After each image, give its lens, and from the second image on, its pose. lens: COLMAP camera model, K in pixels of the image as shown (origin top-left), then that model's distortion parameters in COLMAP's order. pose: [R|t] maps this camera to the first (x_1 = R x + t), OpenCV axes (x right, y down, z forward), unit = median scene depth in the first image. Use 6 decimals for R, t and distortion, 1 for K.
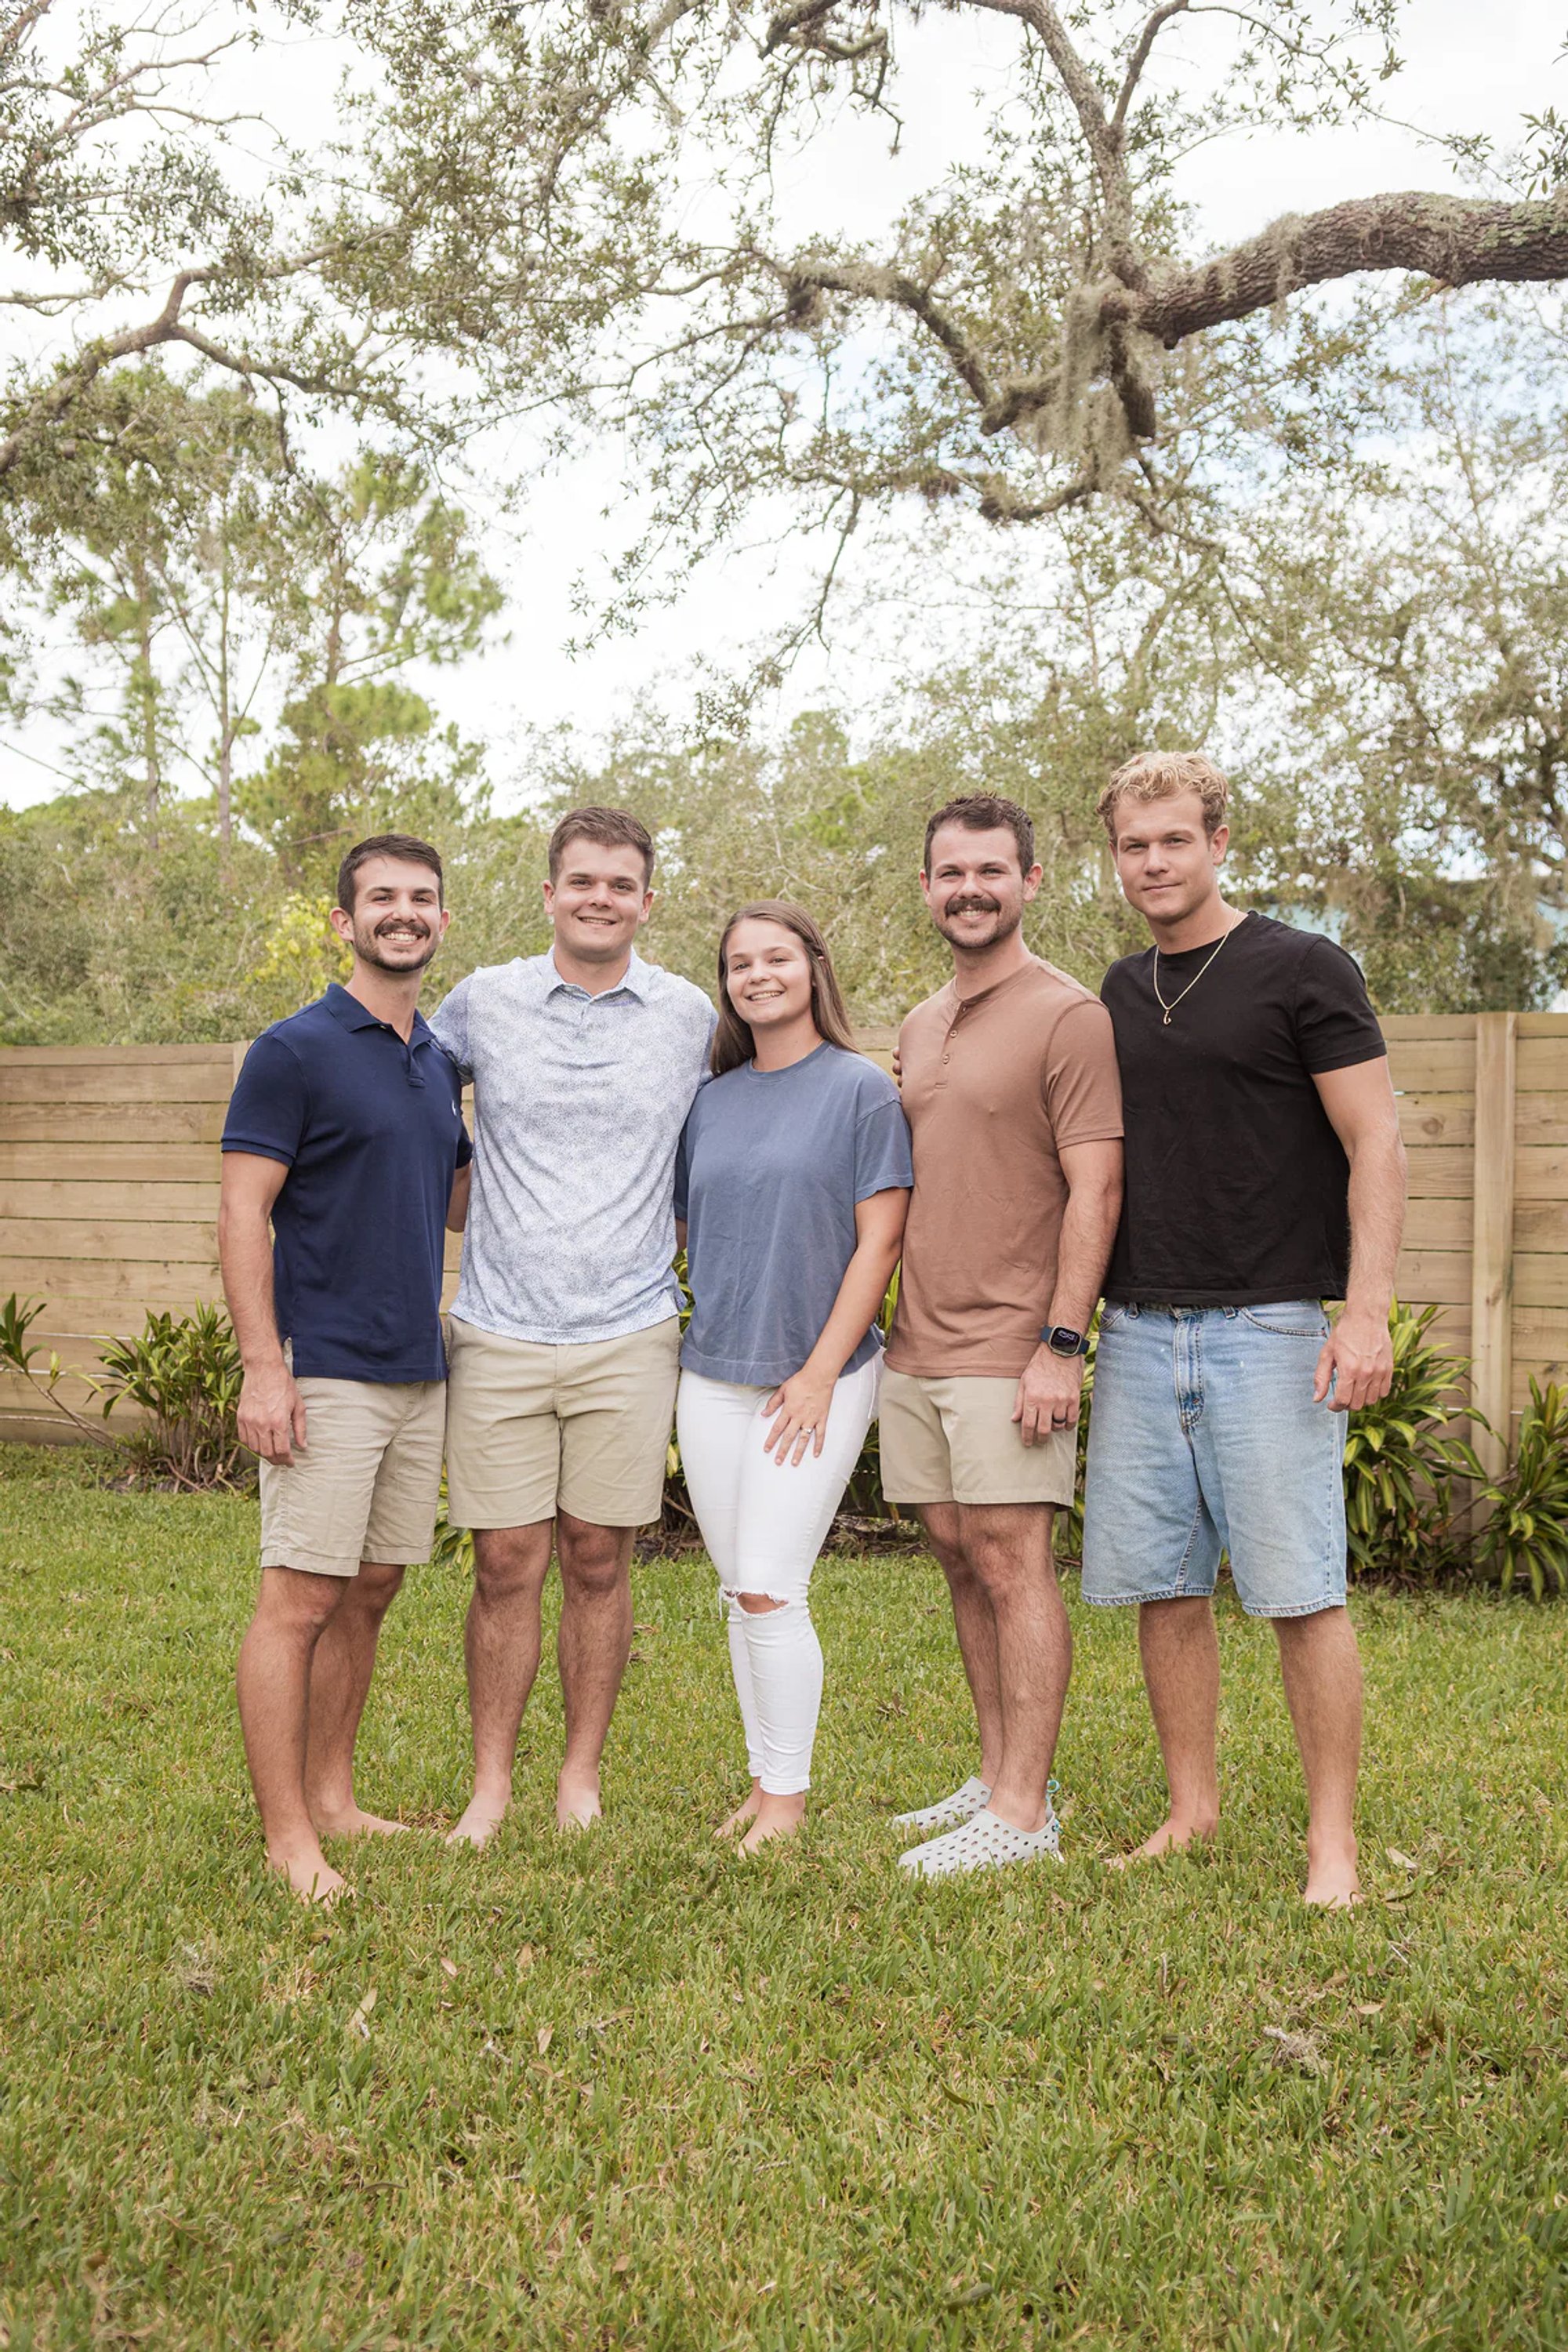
lens RADIAL K [[2746.1, 0, 784.0], [0, 2746.1, 1176.0], [0, 0, 1]] dist [0.081426, -0.035234]
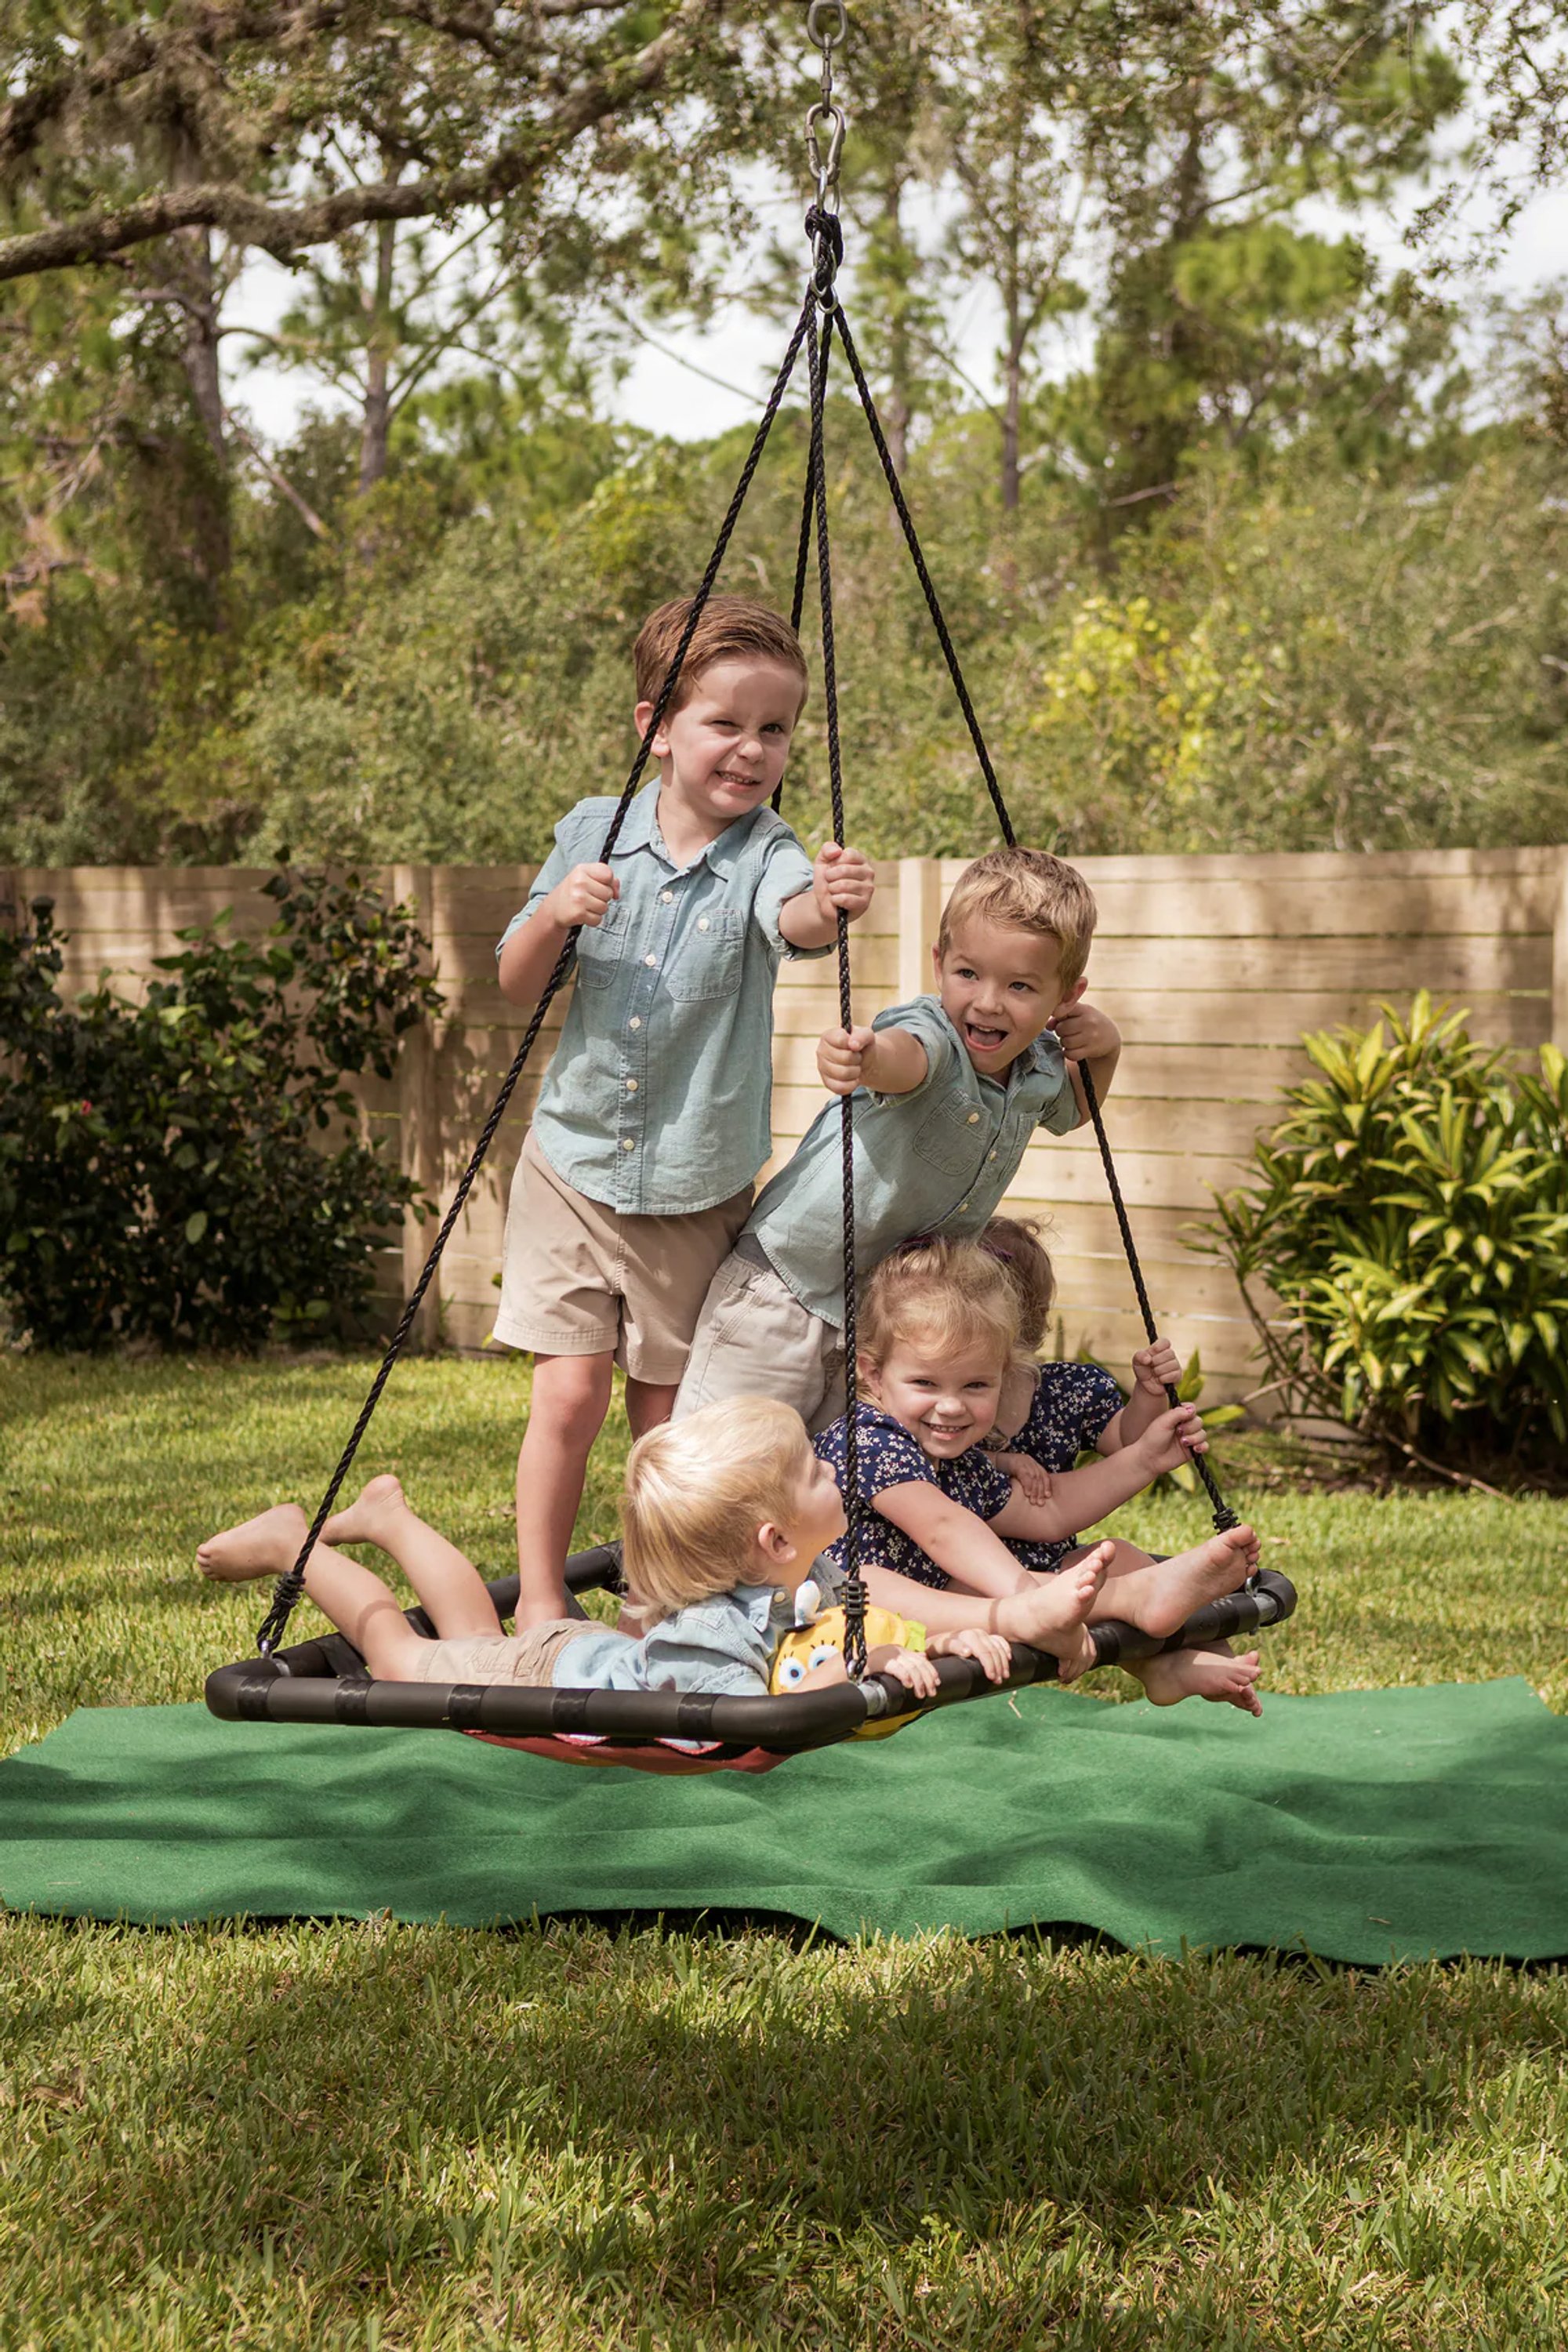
lens RADIAL K [[4609.3, 0, 784.0], [0, 4609.3, 1176.0], [0, 0, 1]] dist [0.254238, 0.203405]
pose [[0.967863, 0.017775, -0.250848, 0.071848], [-0.010018, 0.999432, 0.032164, -0.000003], [0.251277, -0.028617, 0.967492, -0.209641]]
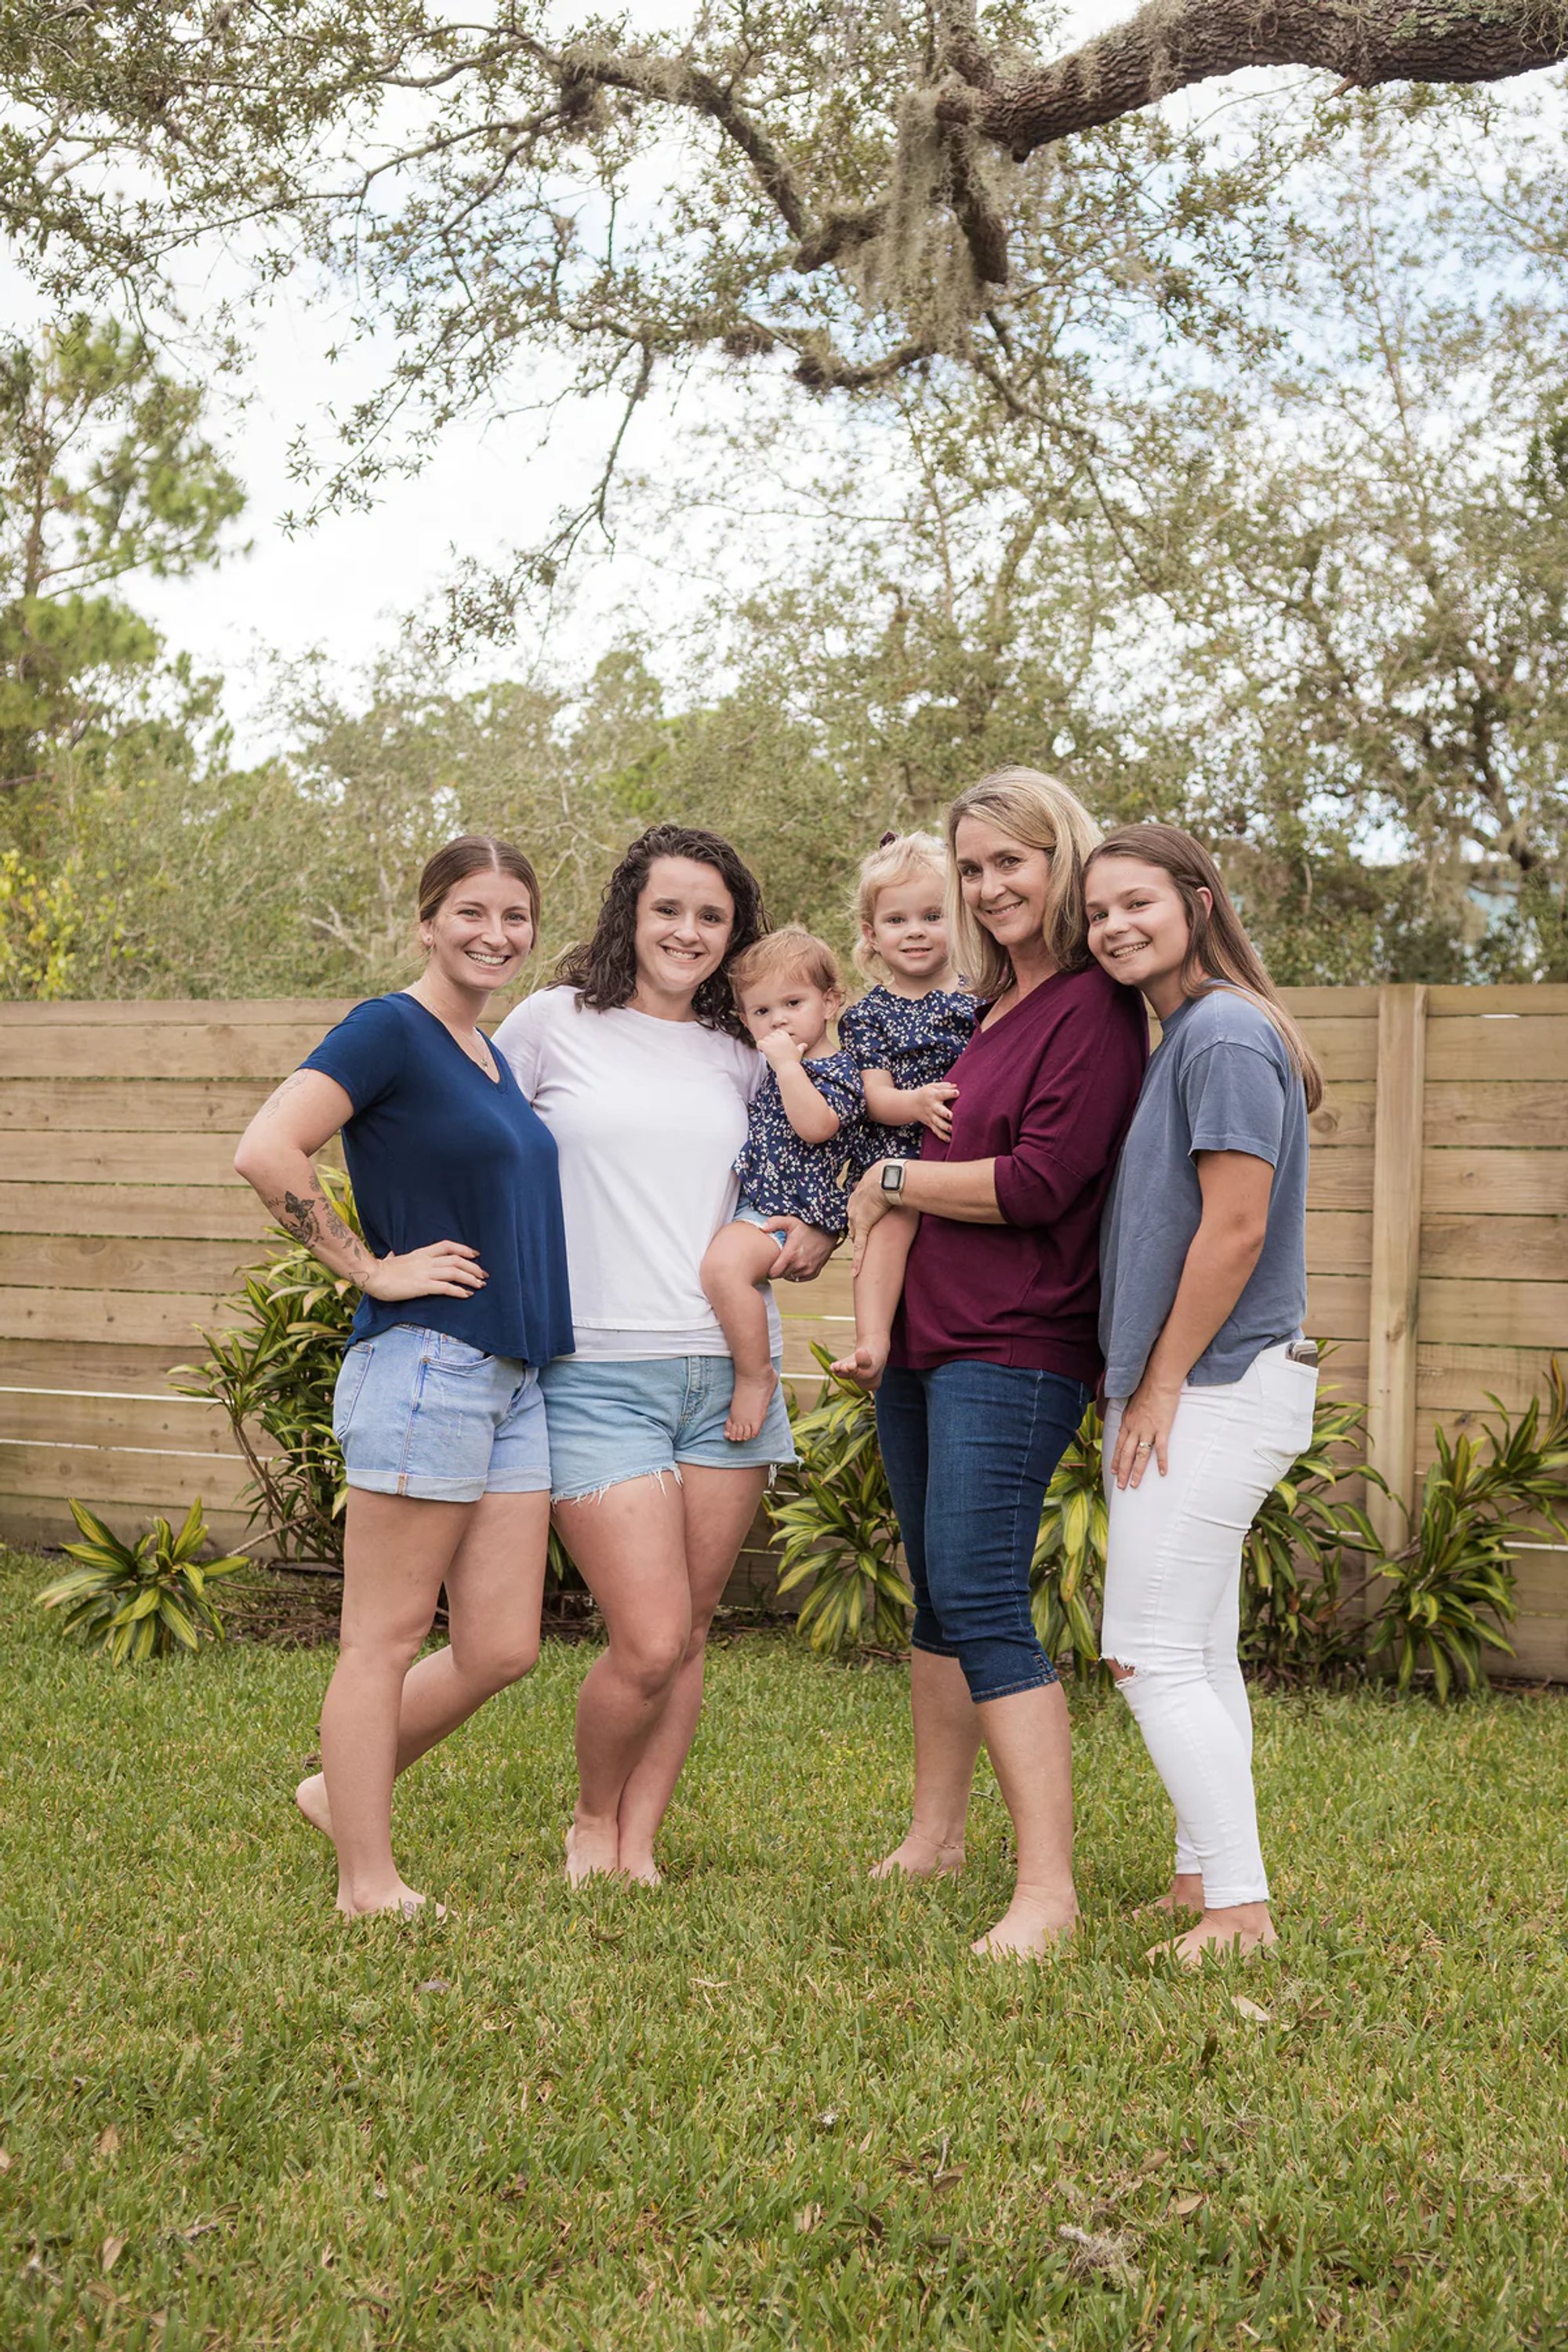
lens RADIAL K [[3279.8, 0, 784.0], [0, 3279.8, 1176.0], [0, 0, 1]] dist [0.129578, 0.000366]
pose [[0.997996, 0.015814, 0.061272, 0.008066], [-0.015157, 0.999823, -0.011179, 0.006070], [-0.061438, 0.010228, 0.998059, 0.017946]]
